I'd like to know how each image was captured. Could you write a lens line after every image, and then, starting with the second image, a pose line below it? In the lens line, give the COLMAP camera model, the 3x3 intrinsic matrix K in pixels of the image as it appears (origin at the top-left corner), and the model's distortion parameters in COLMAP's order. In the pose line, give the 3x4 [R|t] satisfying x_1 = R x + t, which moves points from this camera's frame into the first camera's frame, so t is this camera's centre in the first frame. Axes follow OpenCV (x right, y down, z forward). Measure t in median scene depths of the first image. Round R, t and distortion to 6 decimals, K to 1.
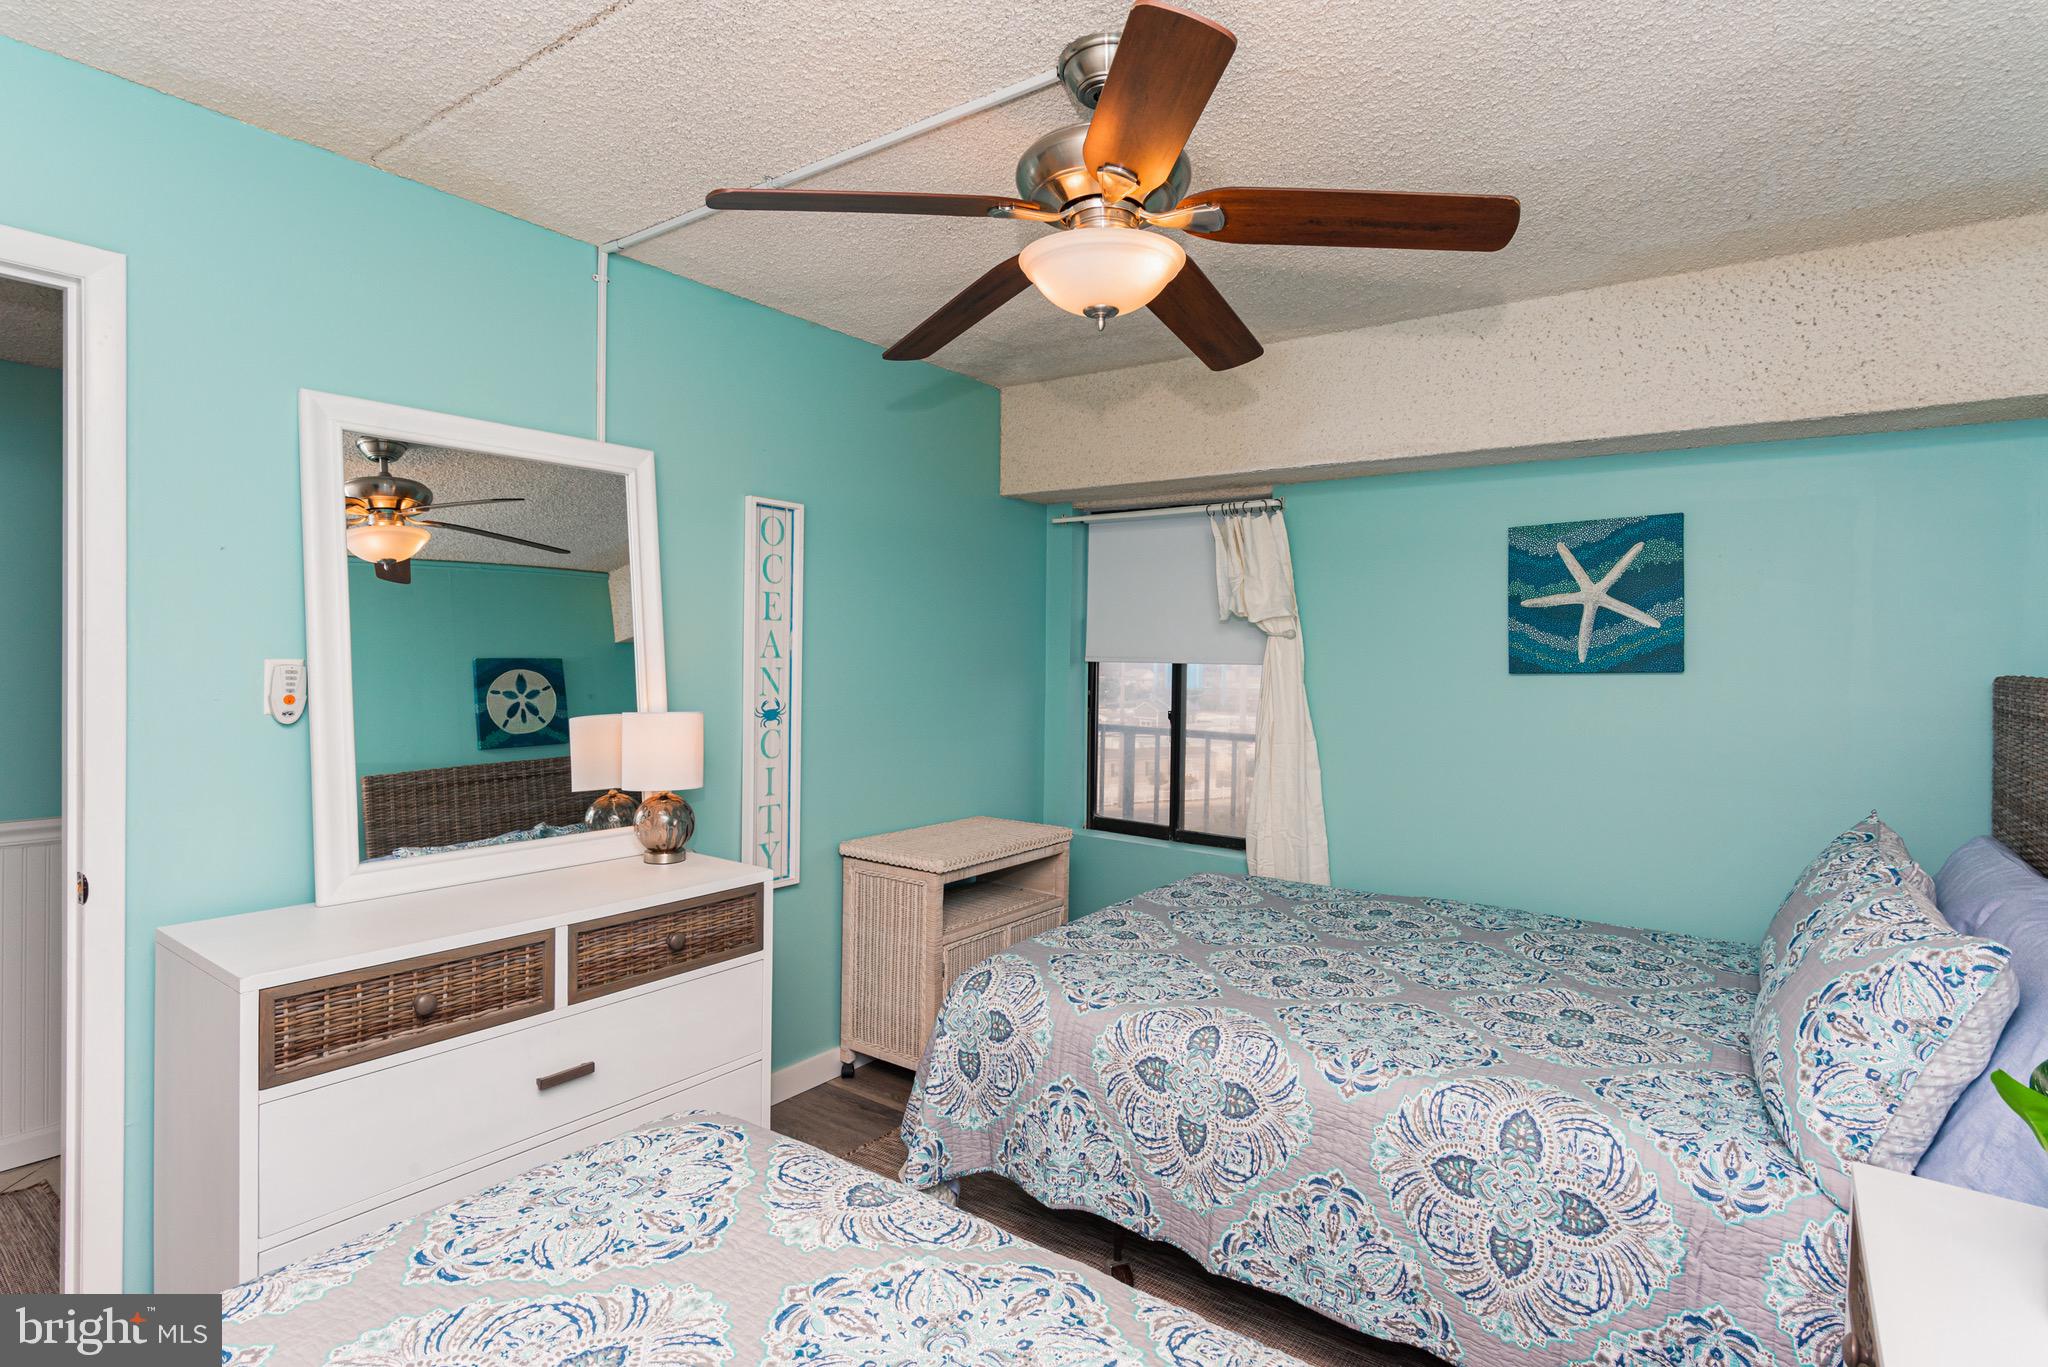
lens RADIAL K [[1024.8, 0, 1038.8], [0, 1024.8, 686.1], [0, 0, 1]] dist [0.003323, -0.001861]
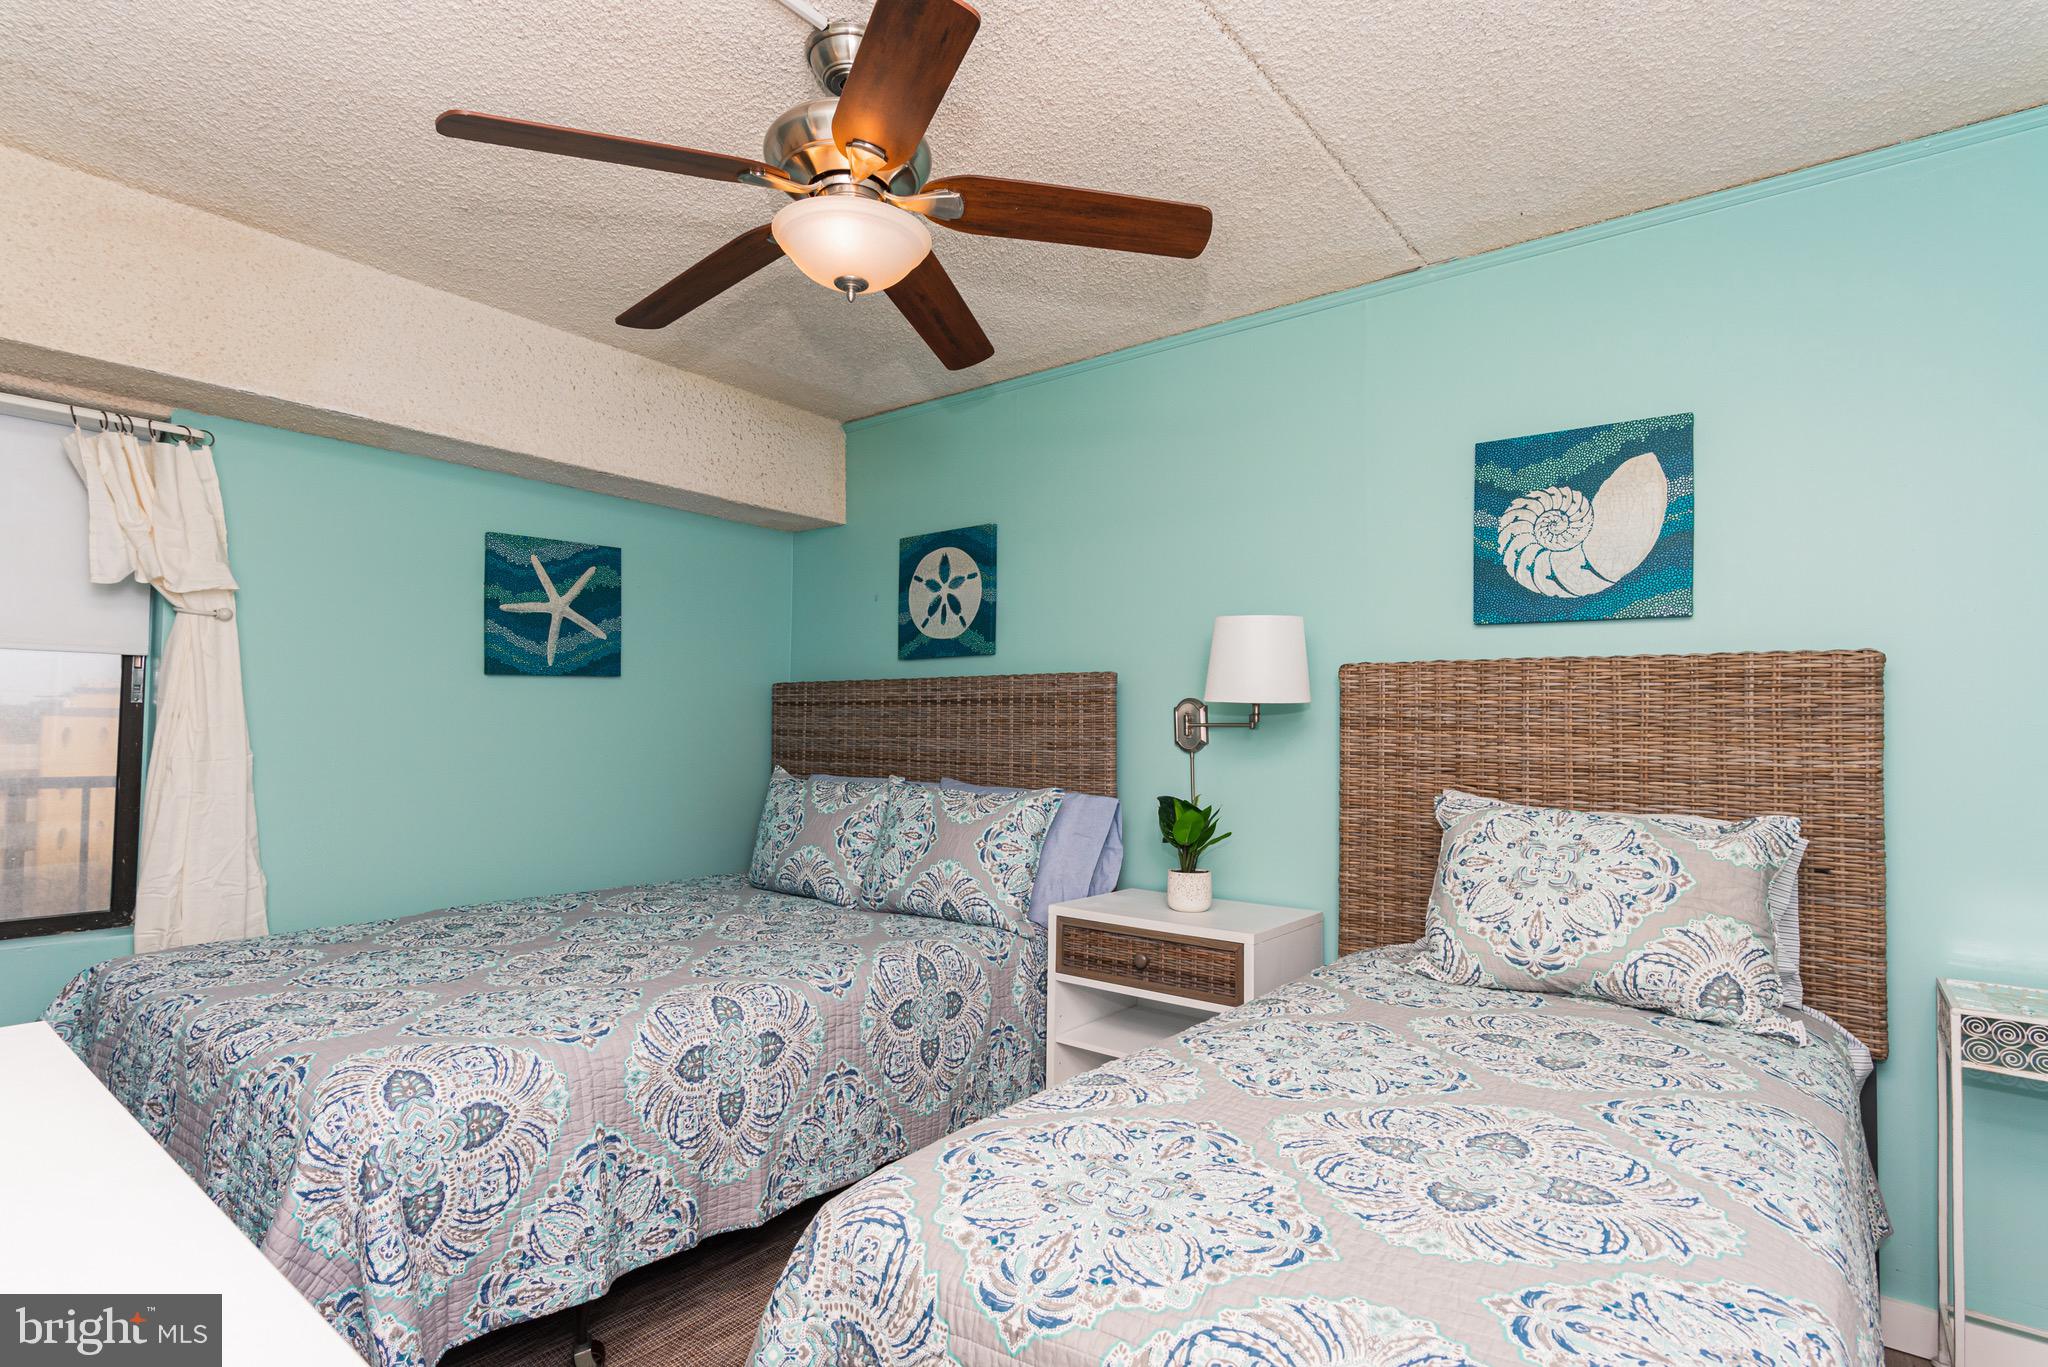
lens RADIAL K [[1012.7, 0, 1007.6], [0, 1012.7, 712.4], [0, 0, 1]] dist [-0.002215, -0.000503]
pose [[0.050643, 0.006153, 0.998698, -0.738401], [0.024060, 0.999683, -0.007379, 0.064816], [-0.998427, 0.024403, 0.050479, 0.612053]]
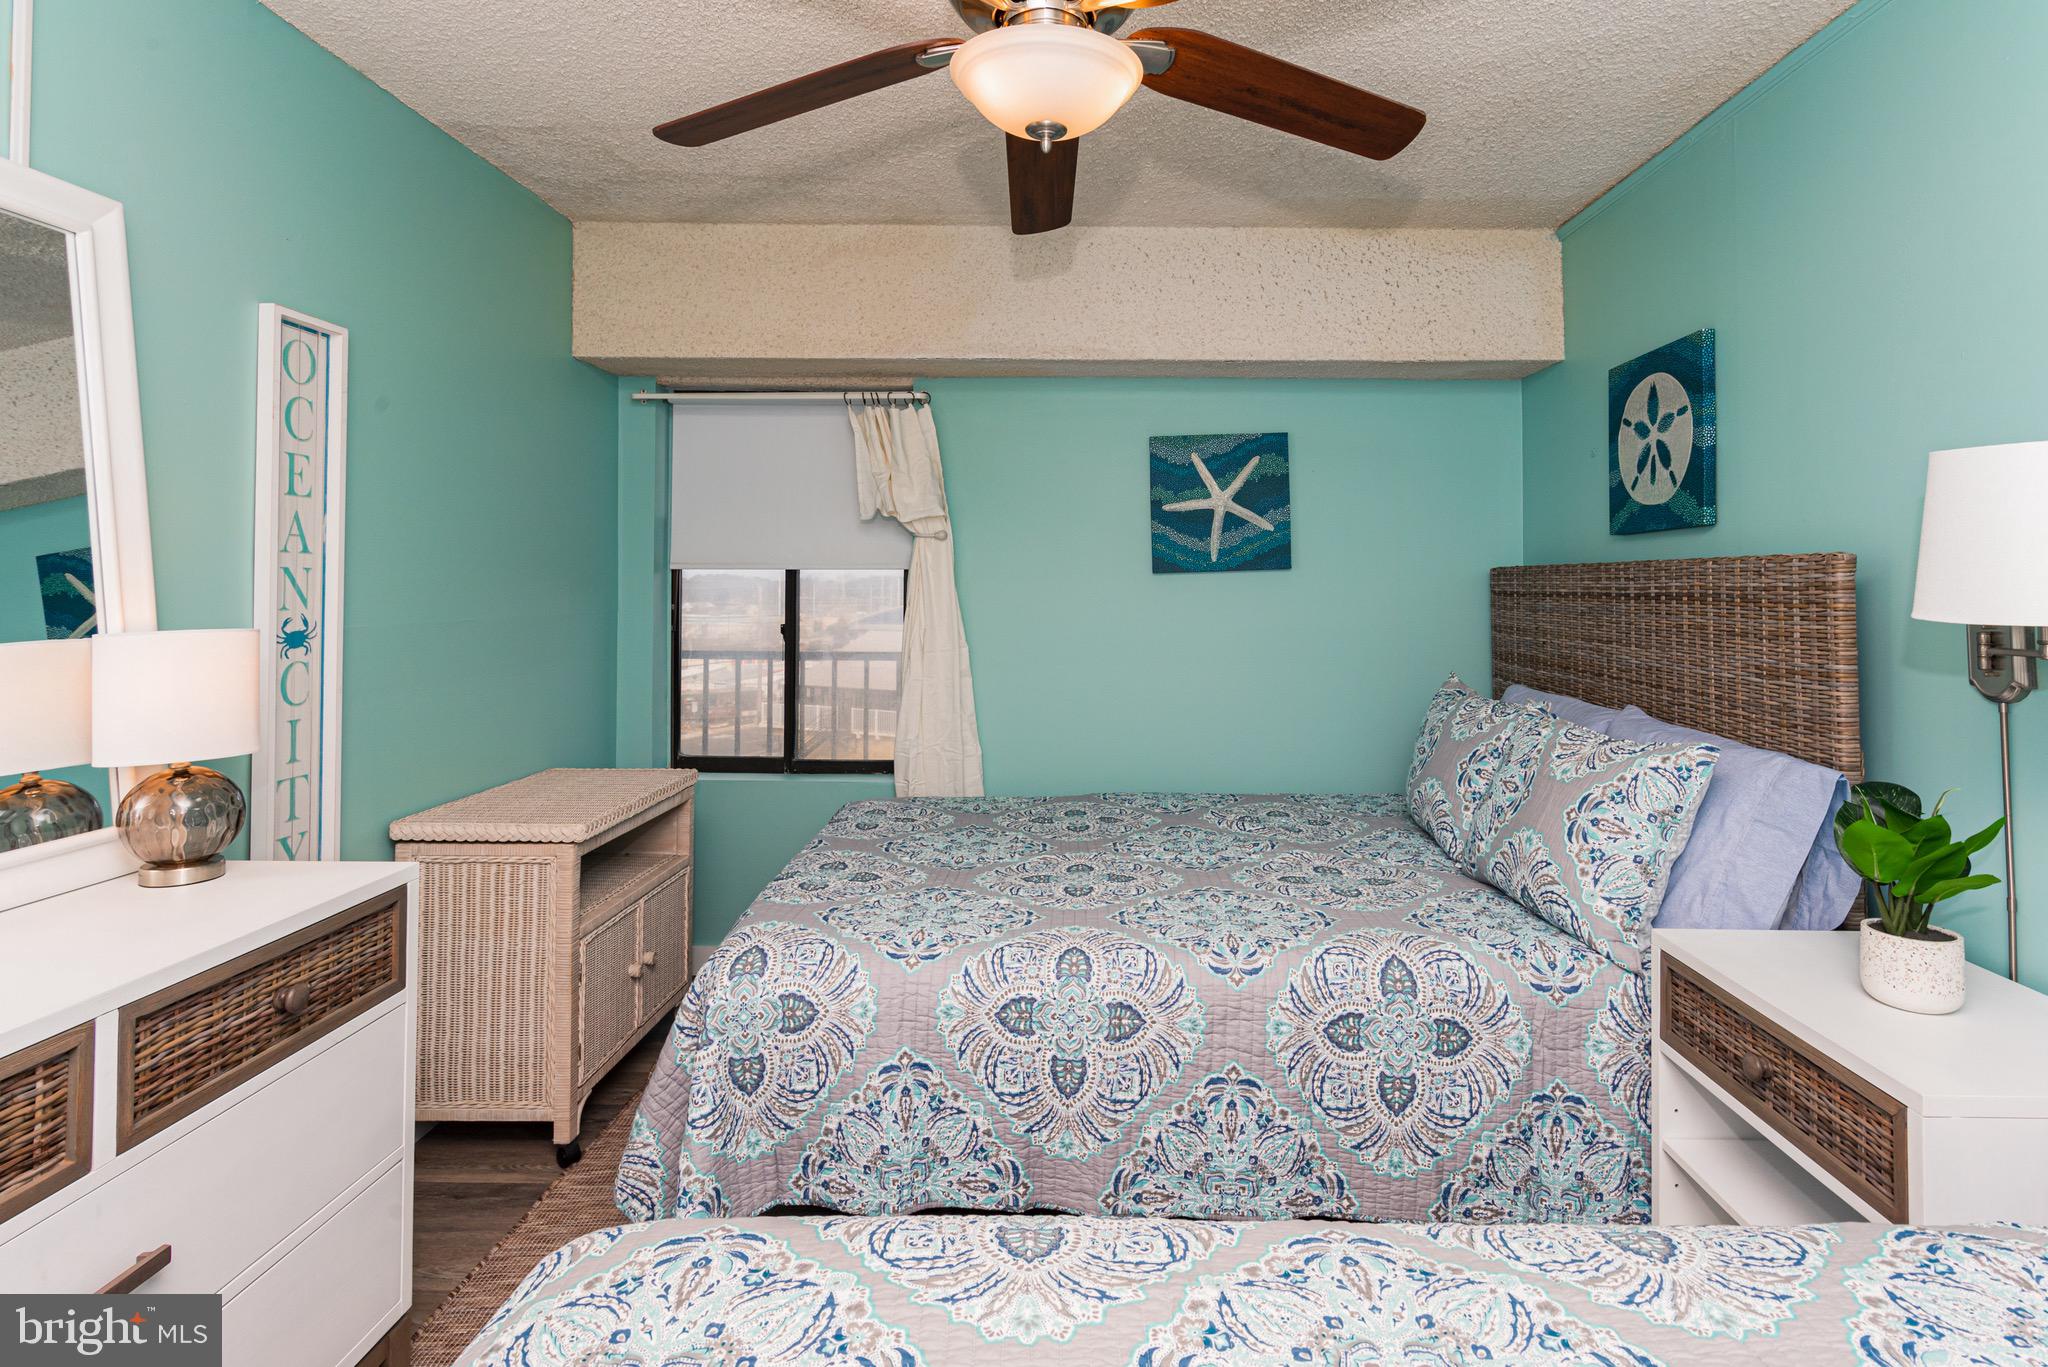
lens RADIAL K [[1056.0, 0, 1089.1], [0, 1056.0, 577.8], [0, 0, 1]] dist [0.001400, -0.000032]
pose [[0.812954, -0.007199, 0.582283, -0.333062], [0.027826, 0.999262, -0.026495, 0.028451], [-0.581663, 0.037742, 0.812554, 0.206229]]
